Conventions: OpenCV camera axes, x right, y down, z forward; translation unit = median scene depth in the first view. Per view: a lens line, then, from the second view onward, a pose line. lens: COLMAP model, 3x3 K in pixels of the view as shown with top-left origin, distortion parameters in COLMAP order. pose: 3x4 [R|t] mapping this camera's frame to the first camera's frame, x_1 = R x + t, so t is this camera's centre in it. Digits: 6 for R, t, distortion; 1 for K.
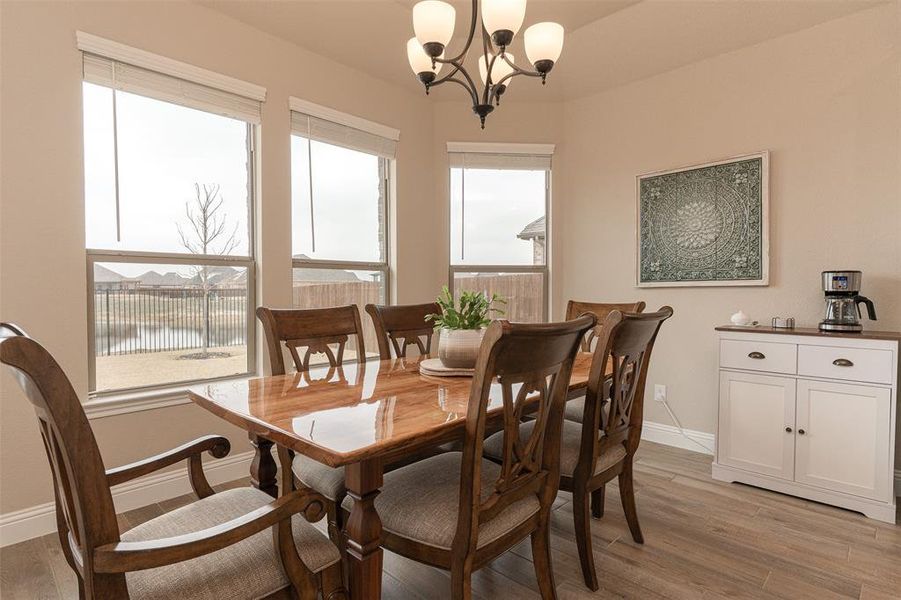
lens RADIAL K [[466.6, 0, 450.5], [0, 466.6, 300.0], [0, 0, 1]] dist [-0.002669, -0.000215]
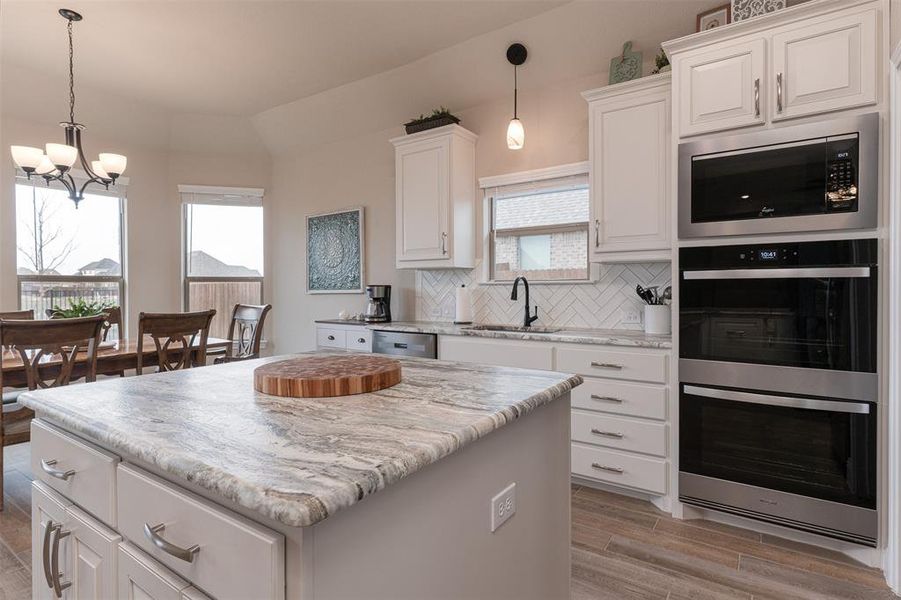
lens RADIAL K [[468.1, 0, 449.7], [0, 468.1, 289.7], [0, 0, 1]] dist [0.002872, 0.000297]
pose [[0.987484, -0.006267, 0.157596, 0.659797], [0.008438, 0.999879, -0.013106, -0.018036], [-0.157495, 0.014271, 0.987417, -0.532196]]
